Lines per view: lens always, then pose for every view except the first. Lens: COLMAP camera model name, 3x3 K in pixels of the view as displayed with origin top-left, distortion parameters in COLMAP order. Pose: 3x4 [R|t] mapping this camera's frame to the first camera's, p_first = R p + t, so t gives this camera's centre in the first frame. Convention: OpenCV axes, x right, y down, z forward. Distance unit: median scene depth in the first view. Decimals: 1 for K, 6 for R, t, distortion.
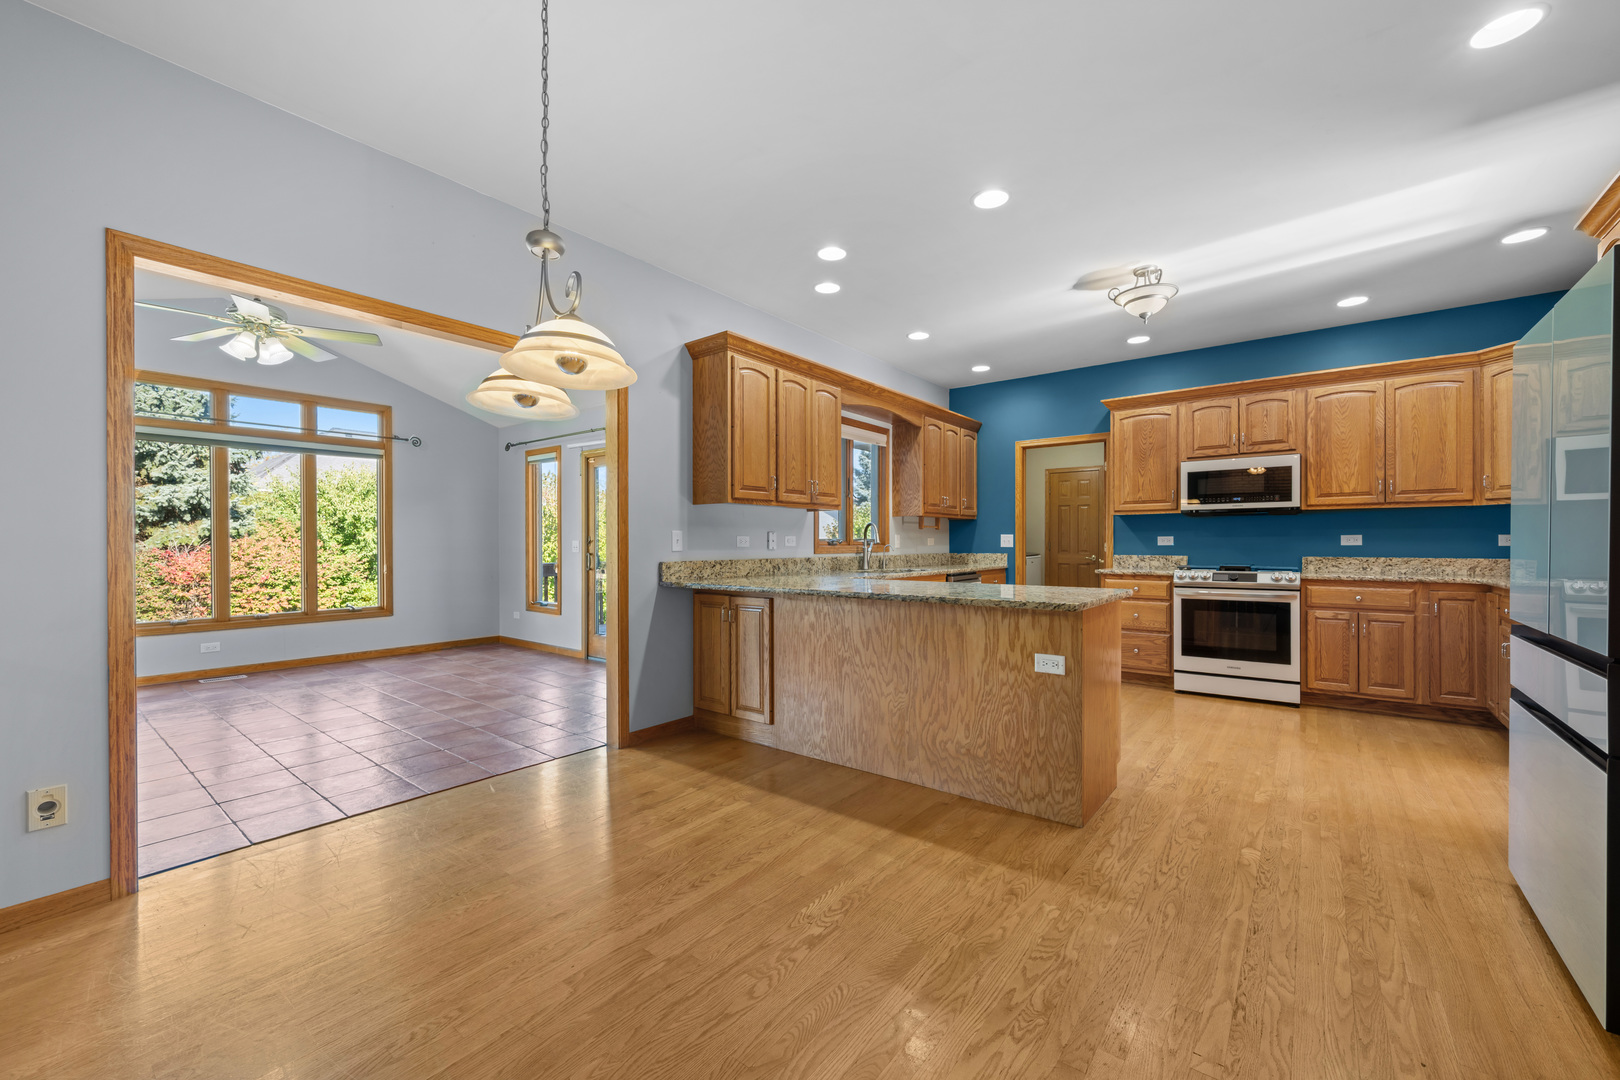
lens RADIAL K [[641.4, 0, 813.5], [0, 641.4, 546.3], [0, 0, 1]] dist [-0.001015, -0.000211]
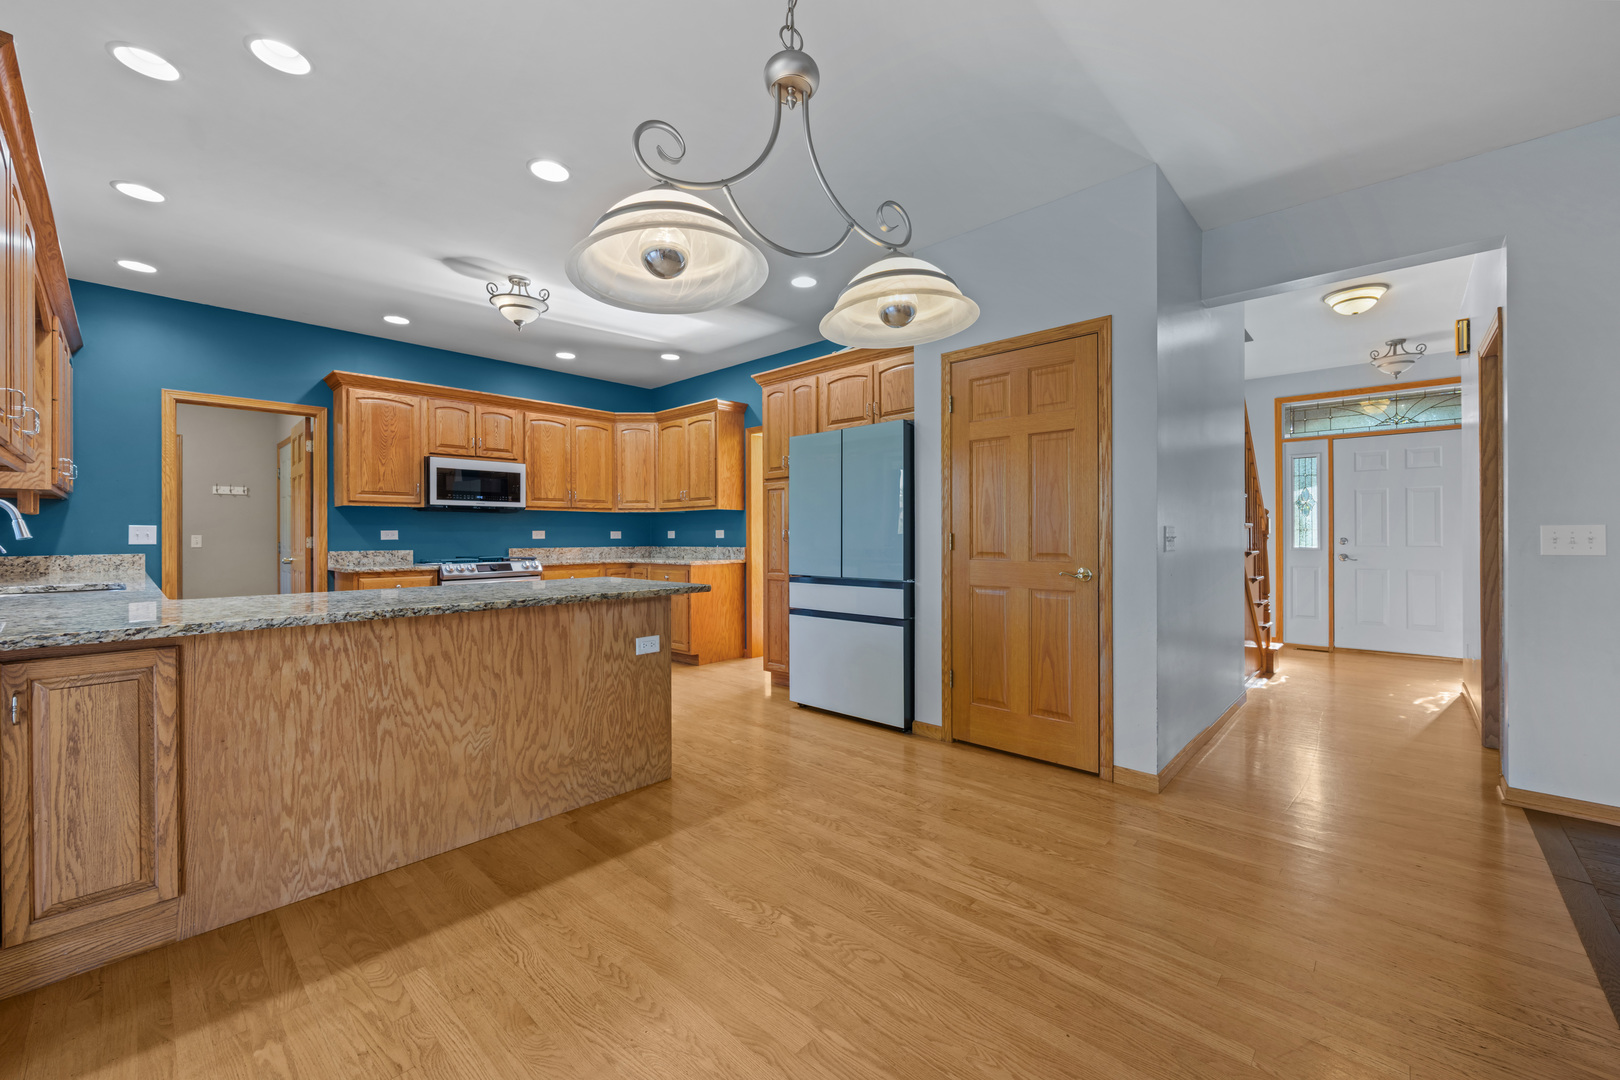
lens RADIAL K [[637.6, 0, 810.5], [0, 637.6, 536.7], [0, 0, 1]] dist [-0.002802, -0.000099]
pose [[0.087240, -0.000472, 0.996187, -0.402404], [0.008808, 0.999961, -0.000298, -0.000705], [-0.996148, 0.008800, 0.087241, 0.353266]]
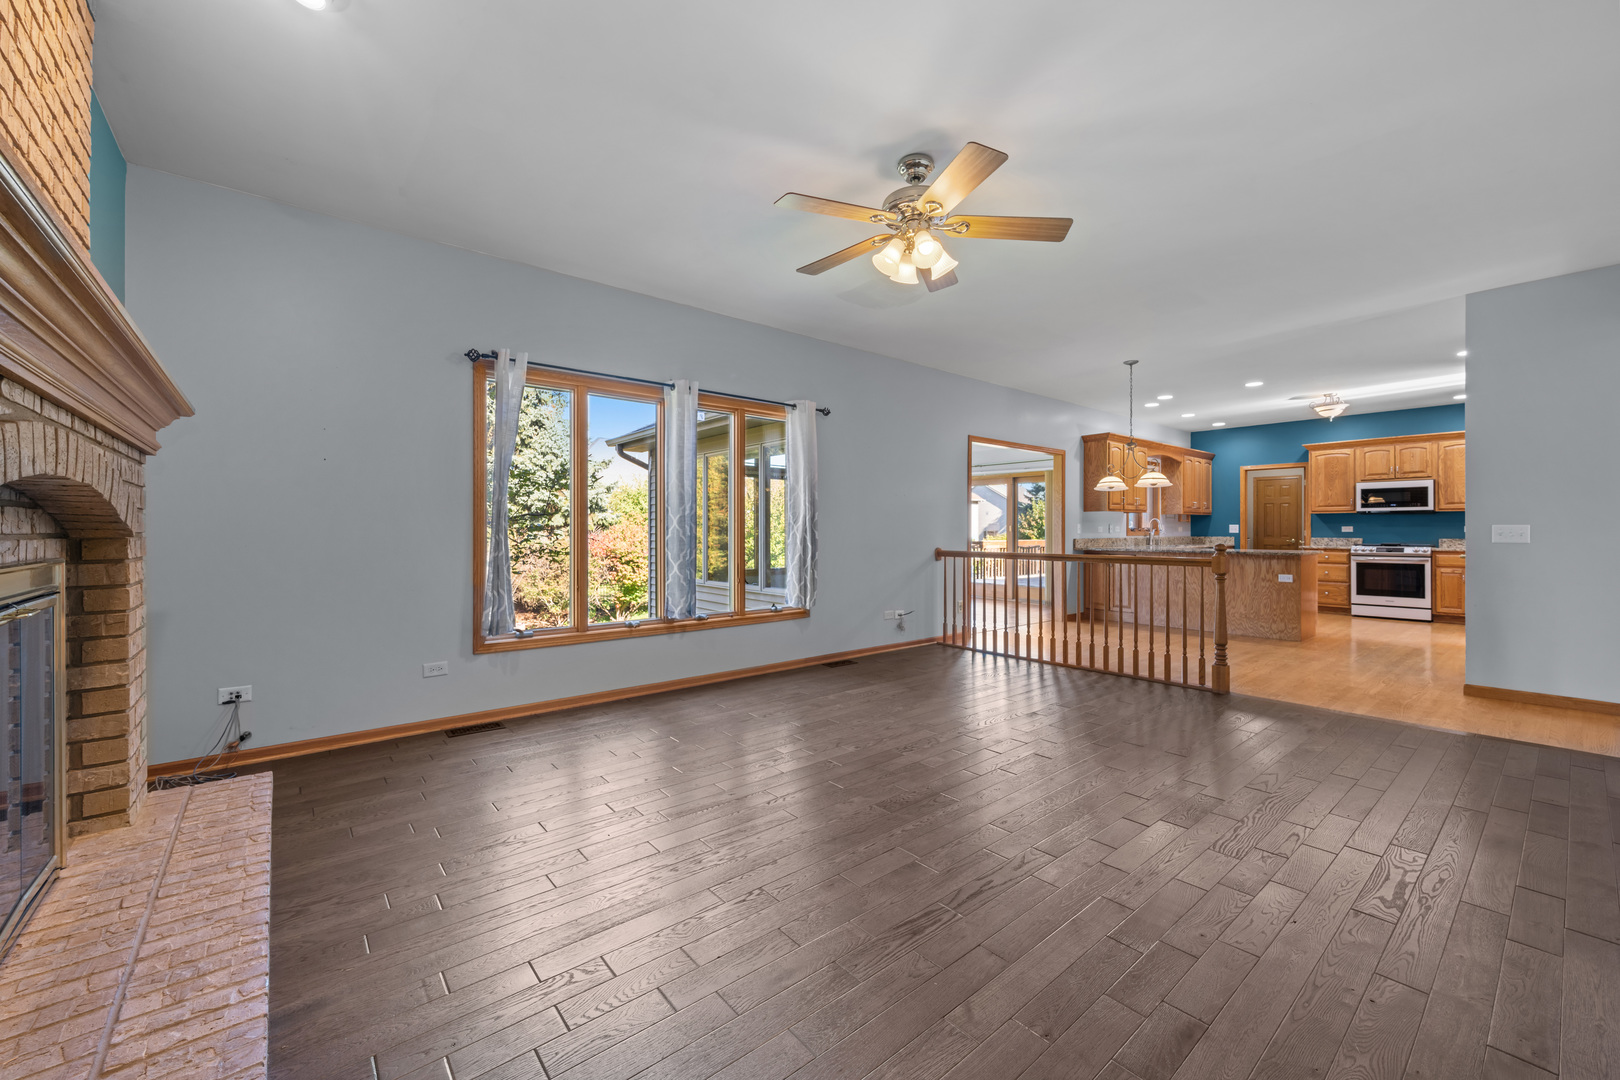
lens RADIAL K [[643.2, 0, 815.5], [0, 643.2, 527.5], [0, 0, 1]] dist [-0.000620, -0.000045]
pose [[0.977775, 0.001300, -0.209653, -0.519408], [-0.002992, 0.999965, -0.007755, 0.004912], [0.209635, 0.008210, 0.977745, -1.063192]]
